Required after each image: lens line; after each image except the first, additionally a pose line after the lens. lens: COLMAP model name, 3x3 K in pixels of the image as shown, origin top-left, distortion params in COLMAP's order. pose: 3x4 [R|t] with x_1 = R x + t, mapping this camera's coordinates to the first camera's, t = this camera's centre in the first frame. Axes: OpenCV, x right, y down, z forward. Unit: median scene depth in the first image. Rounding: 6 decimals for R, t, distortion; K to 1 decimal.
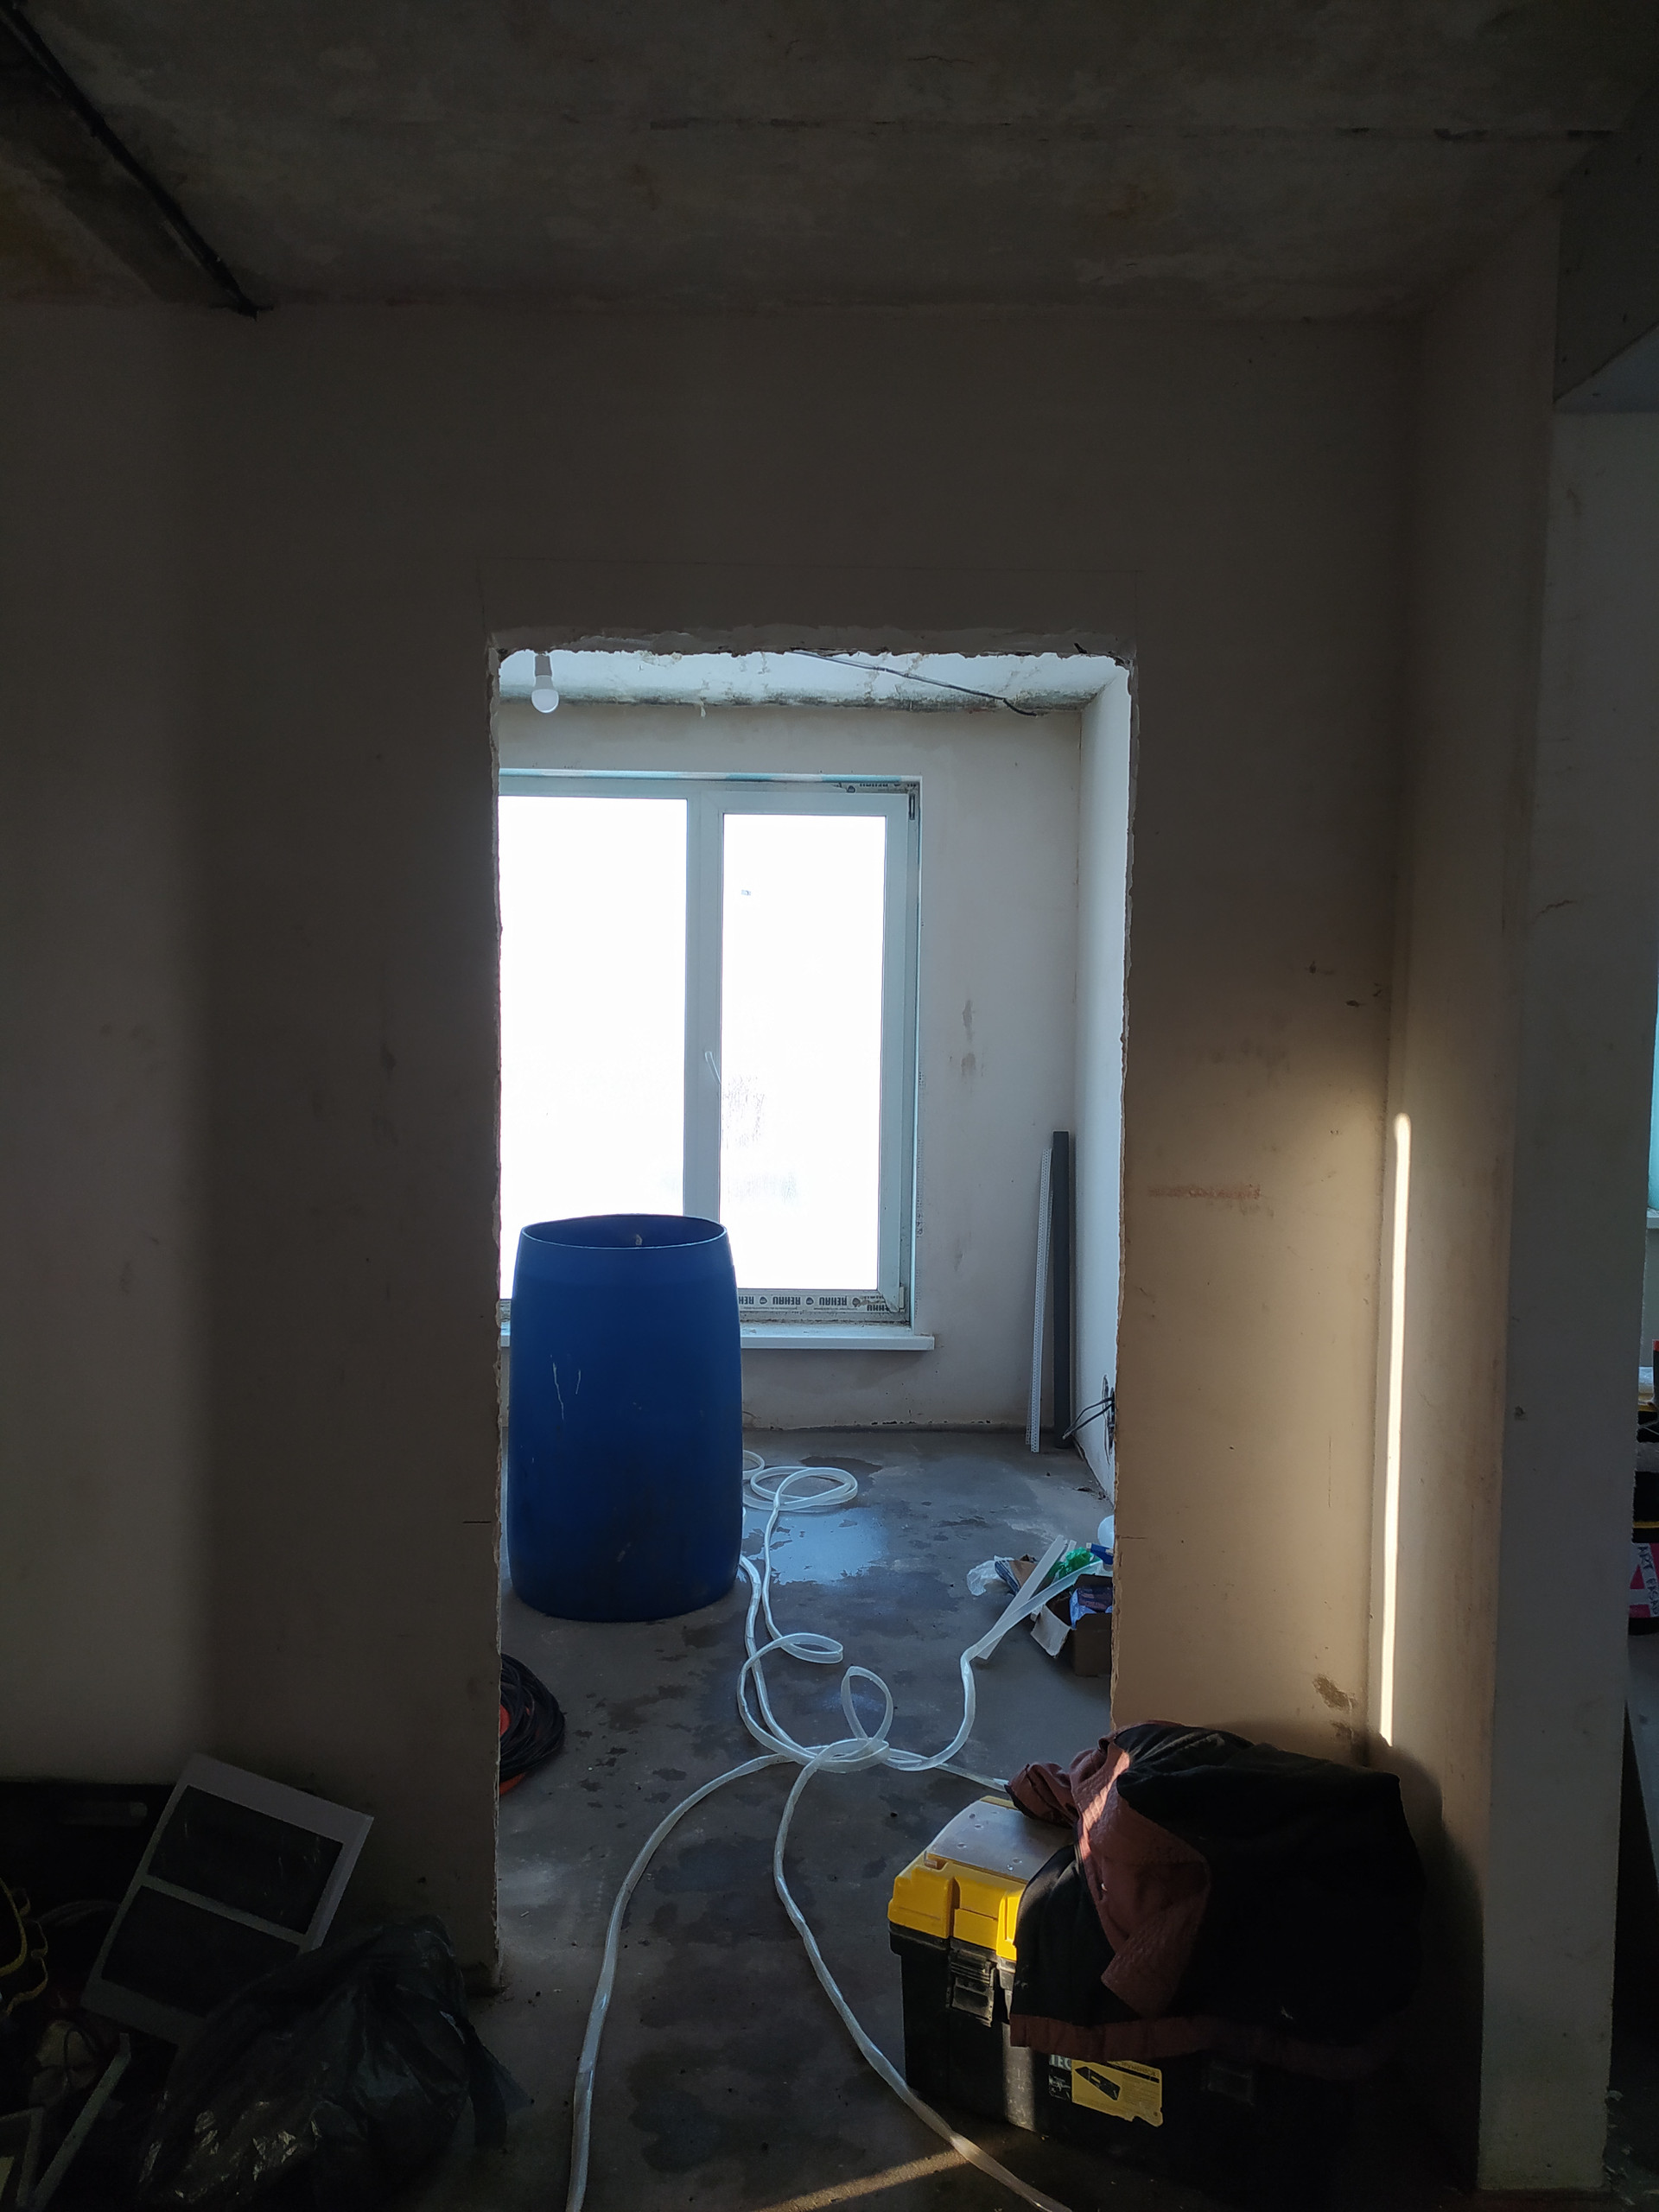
lens RADIAL K [[1639.3, 0, 767.1], [0, 1639.3, 1092.4], [0, 0, 1]] dist [0.052468, -0.036252]
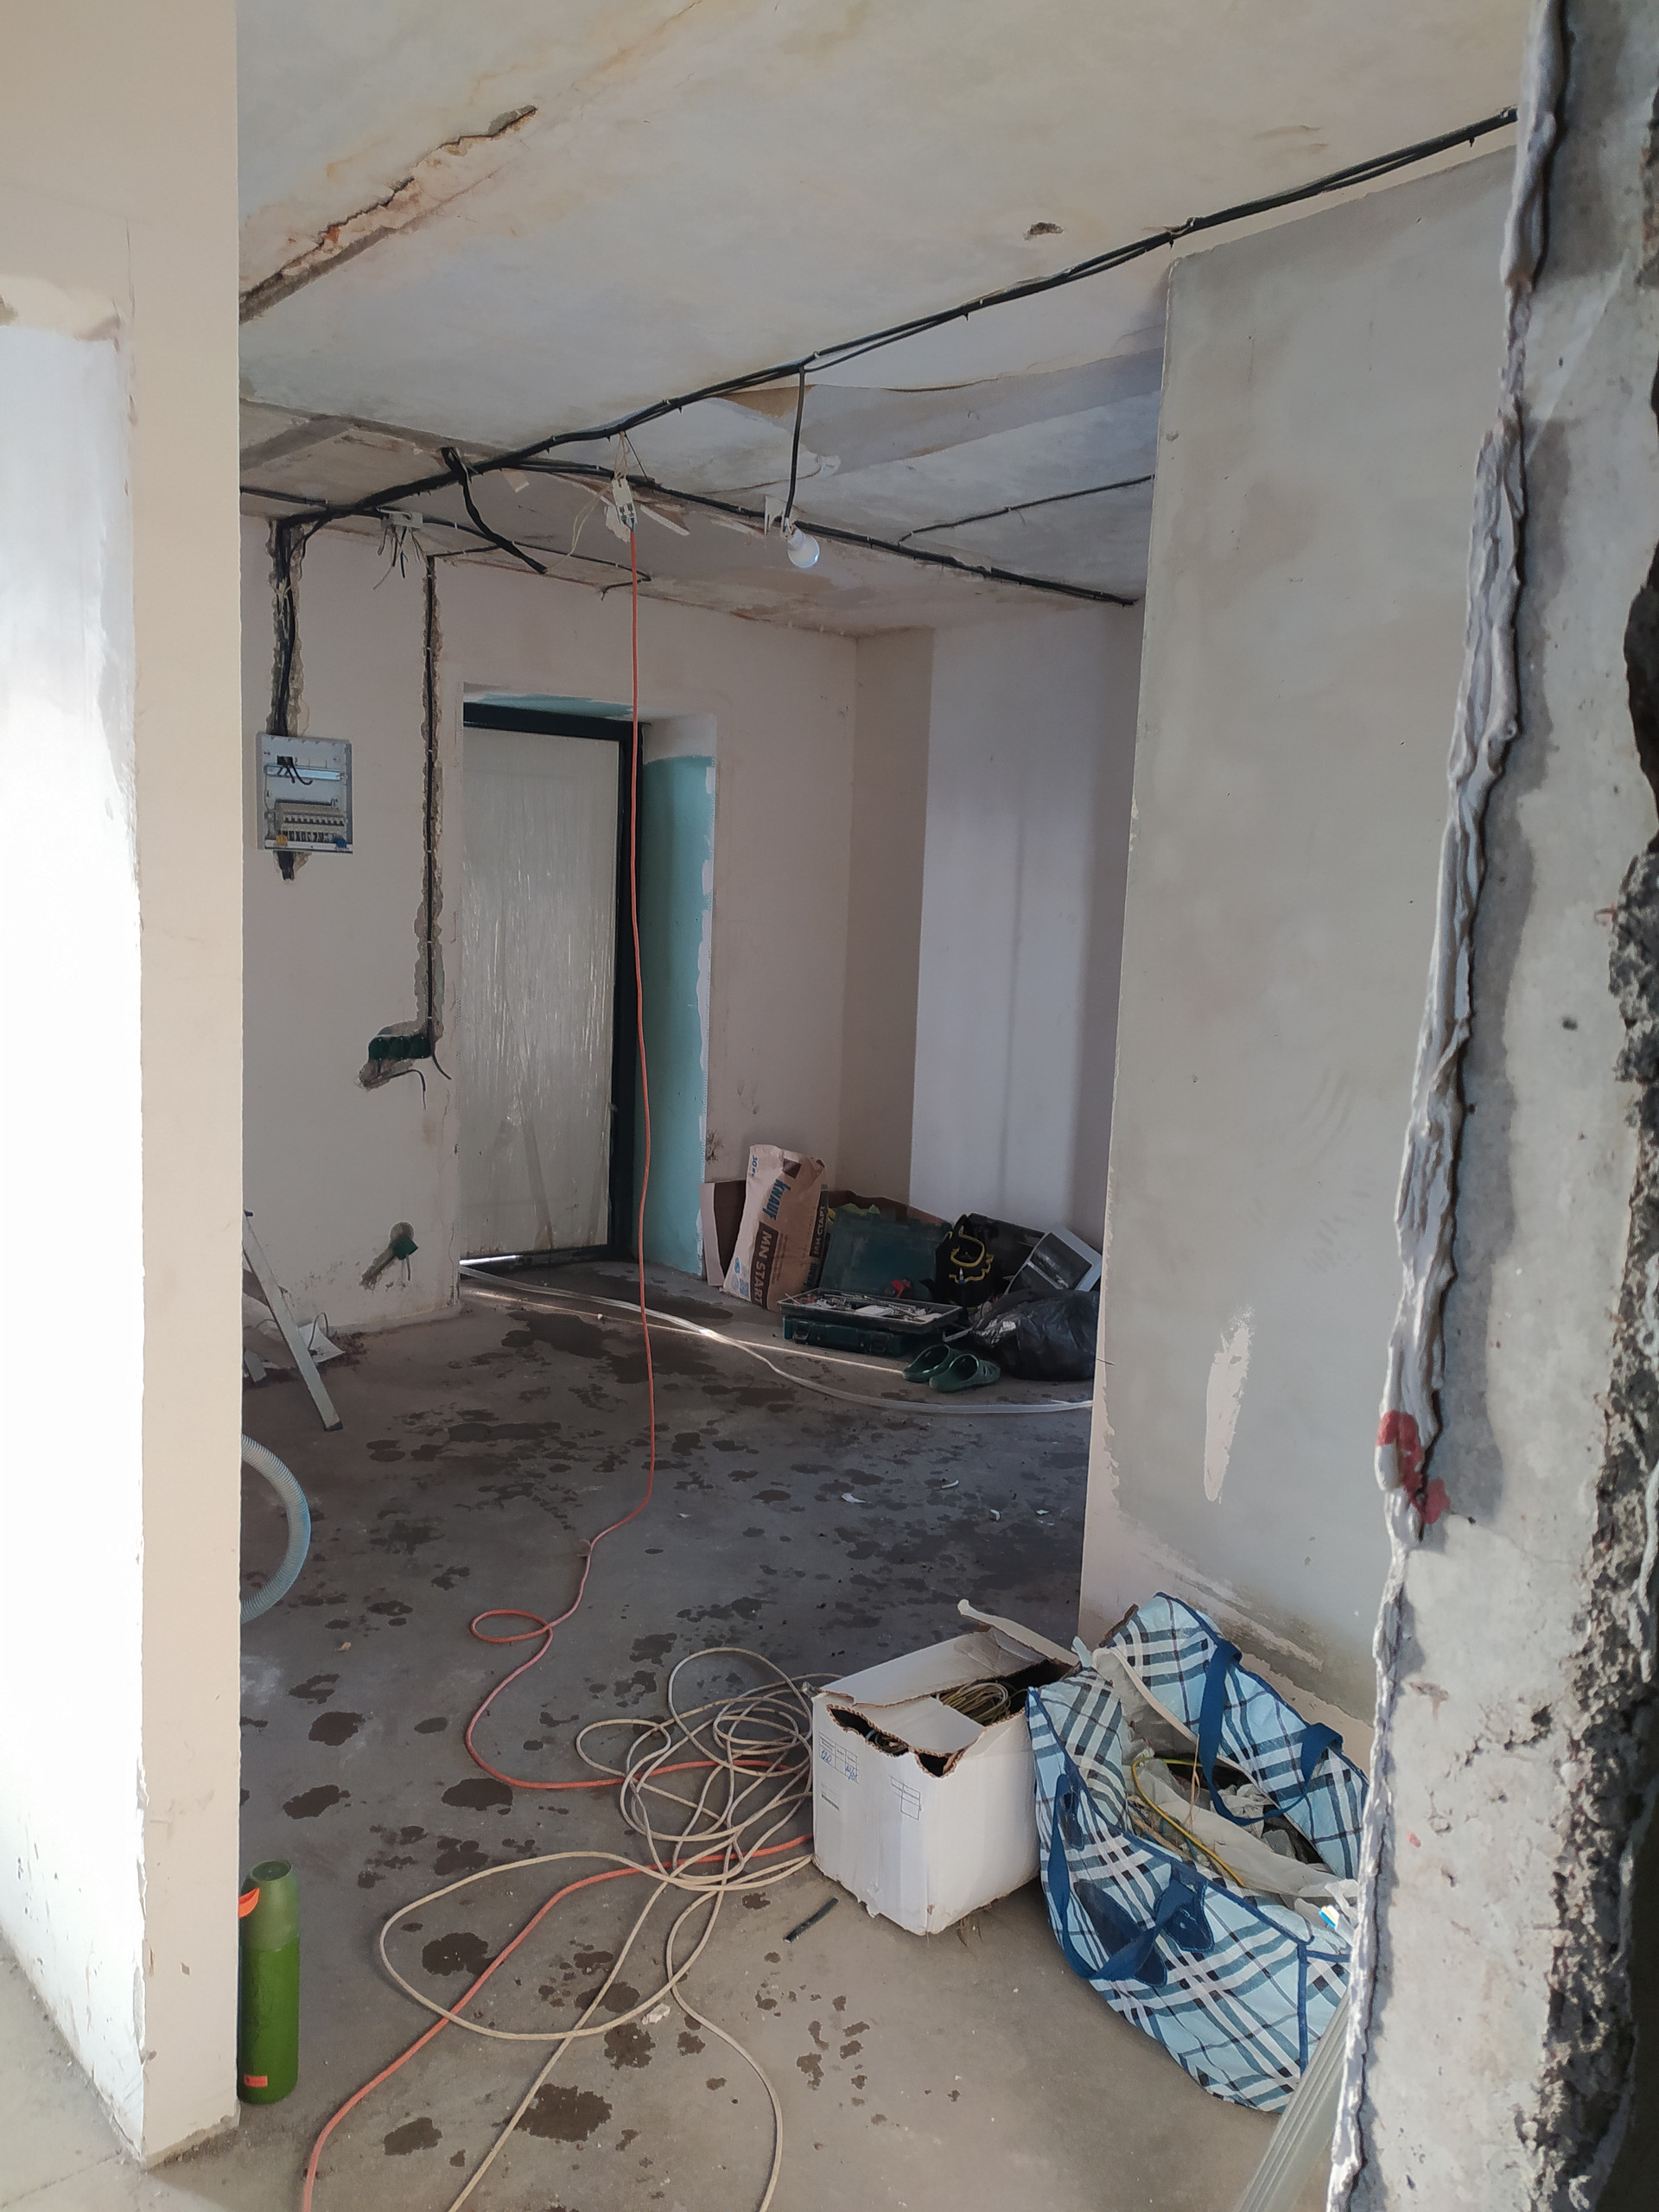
lens RADIAL K [[1639.3, 0, 839.0], [0, 1639.3, 1123.5], [0, 0, 1]] dist [0.052468, -0.036252]
pose [[0.633009, 0.126997, -0.763656, 1.251090], [-0.093954, 0.991763, 0.087052, 0.085132], [0.768422, 0.016644, 0.639727, -0.753553]]
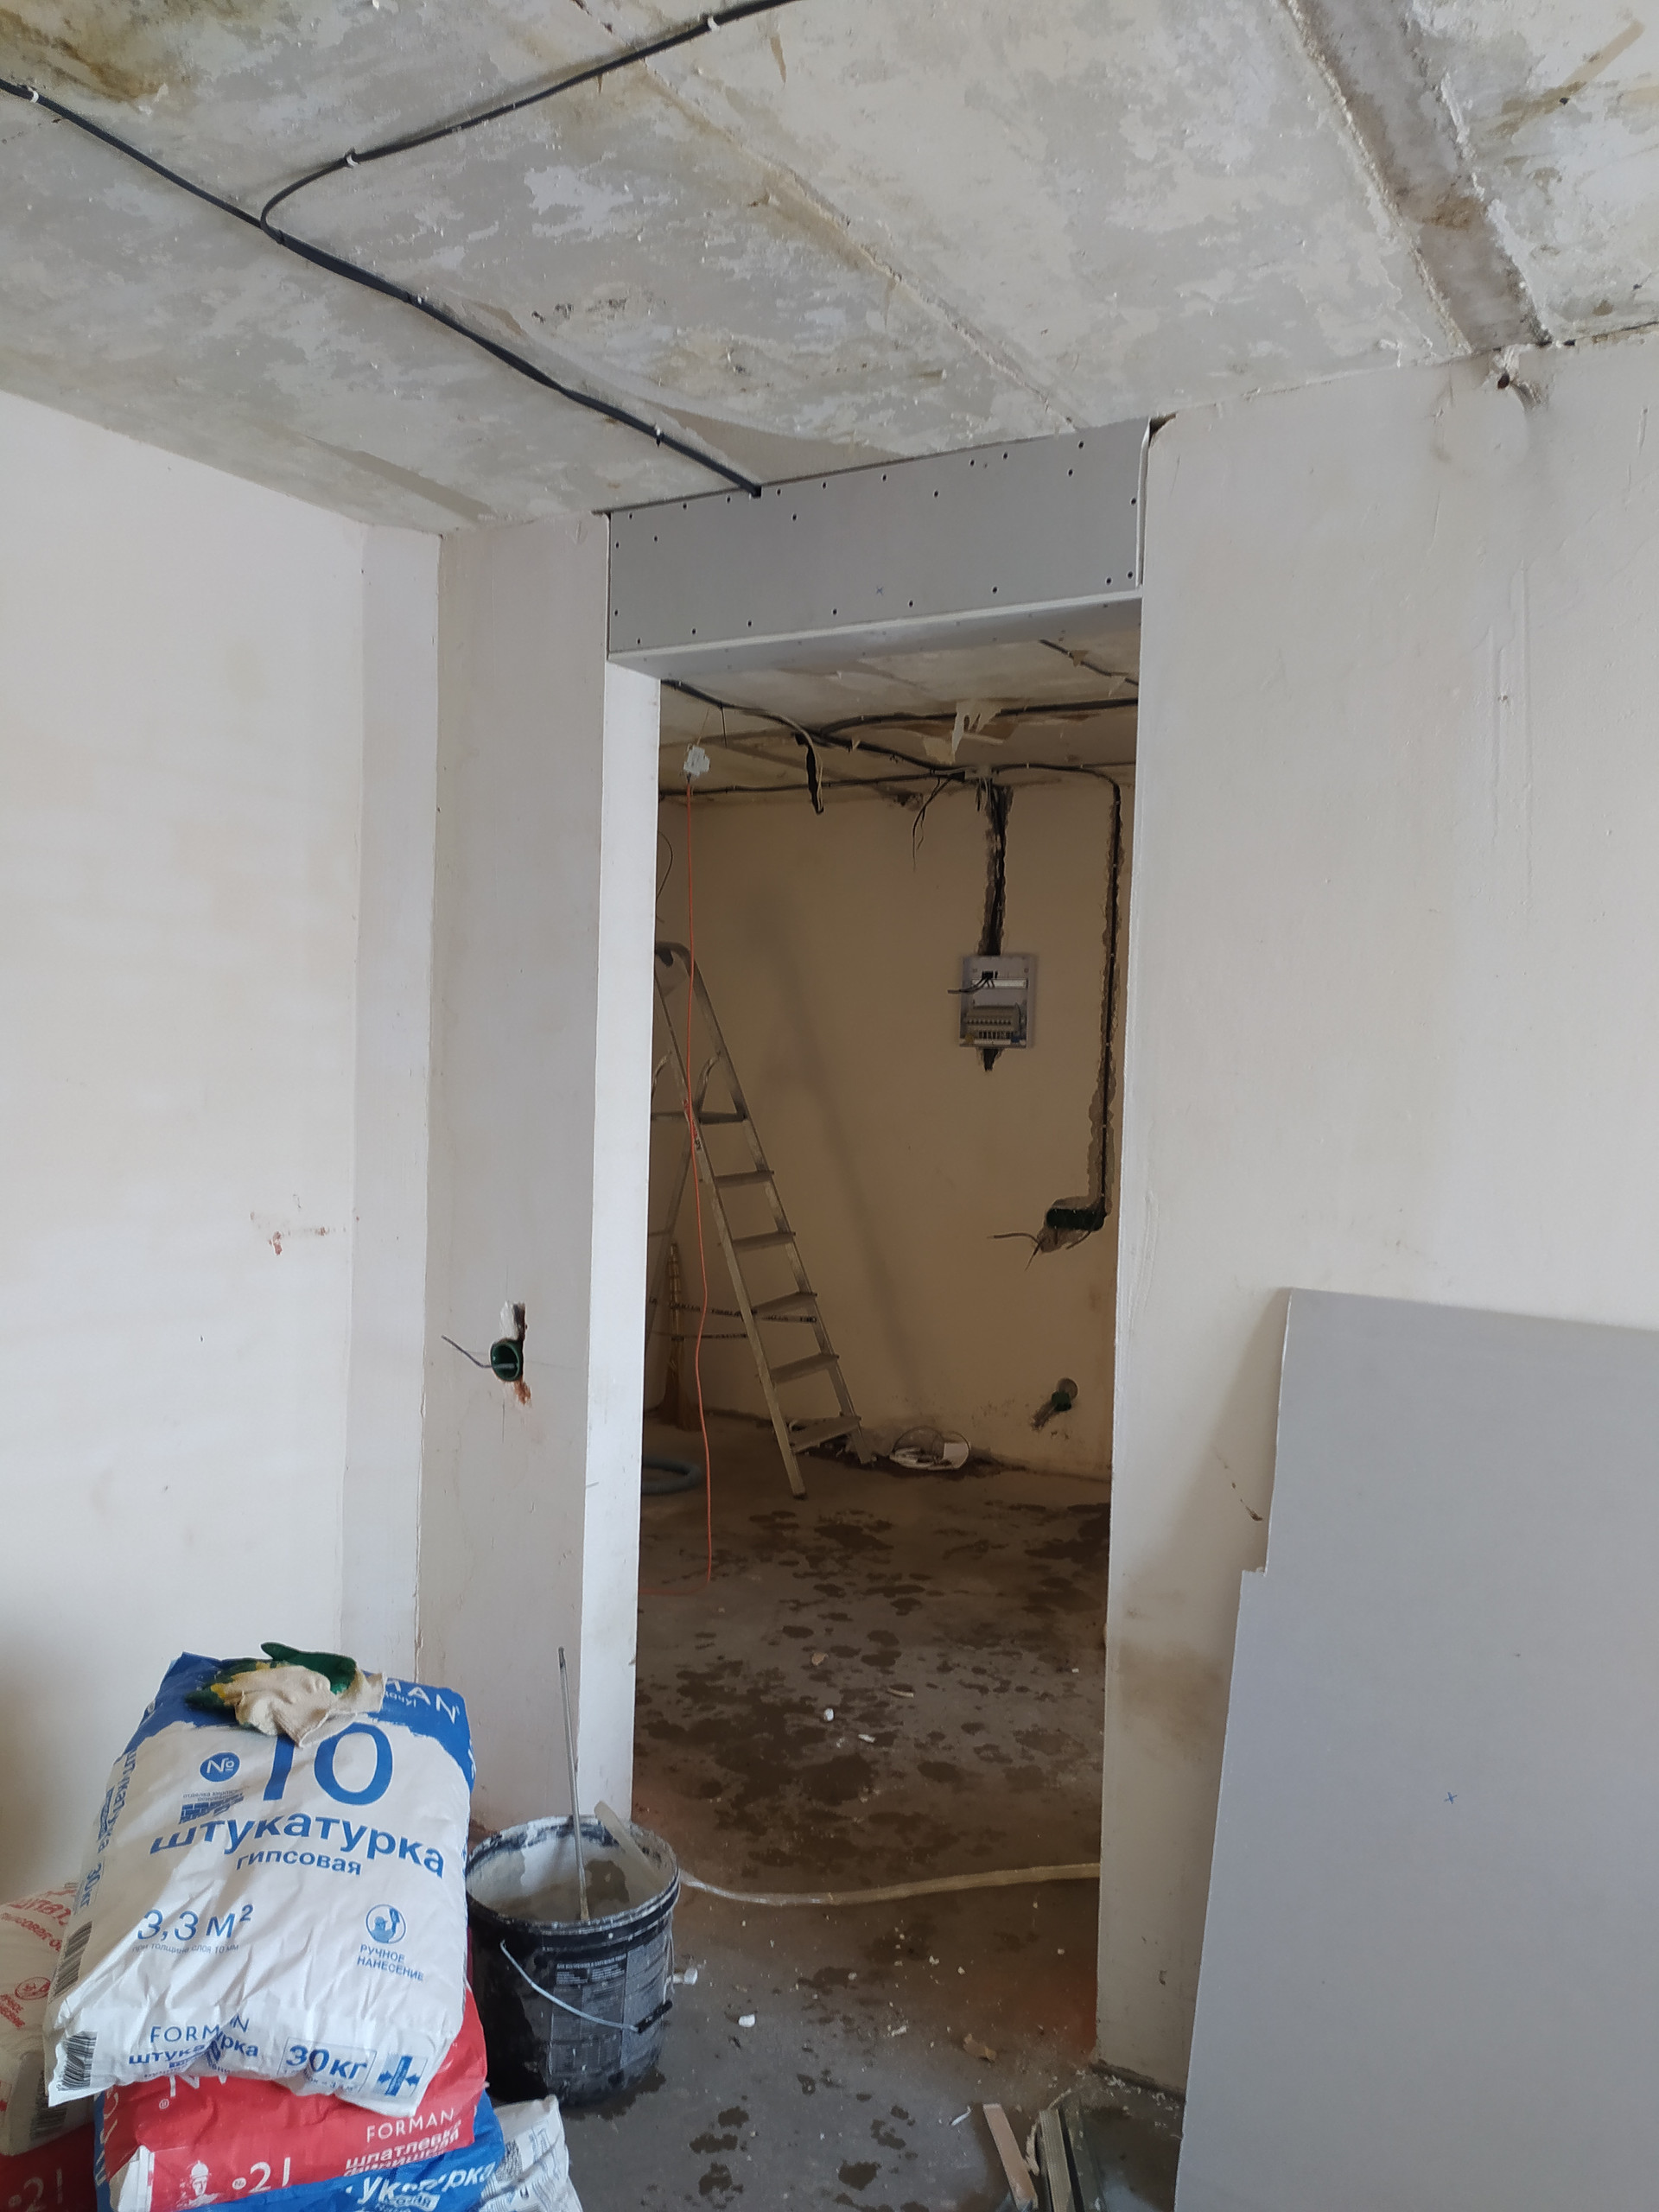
lens RADIAL K [[1639.3, 0, 831.1], [0, 1639.3, 1104.6], [0, 0, 1]] dist [0.052468, -0.036252]
pose [[-0.537199, 0.006943, -0.843427, 1.446721], [-0.096473, 0.992898, 0.069619, -0.078187], [0.837920, 0.118767, -0.532714, 1.247866]]
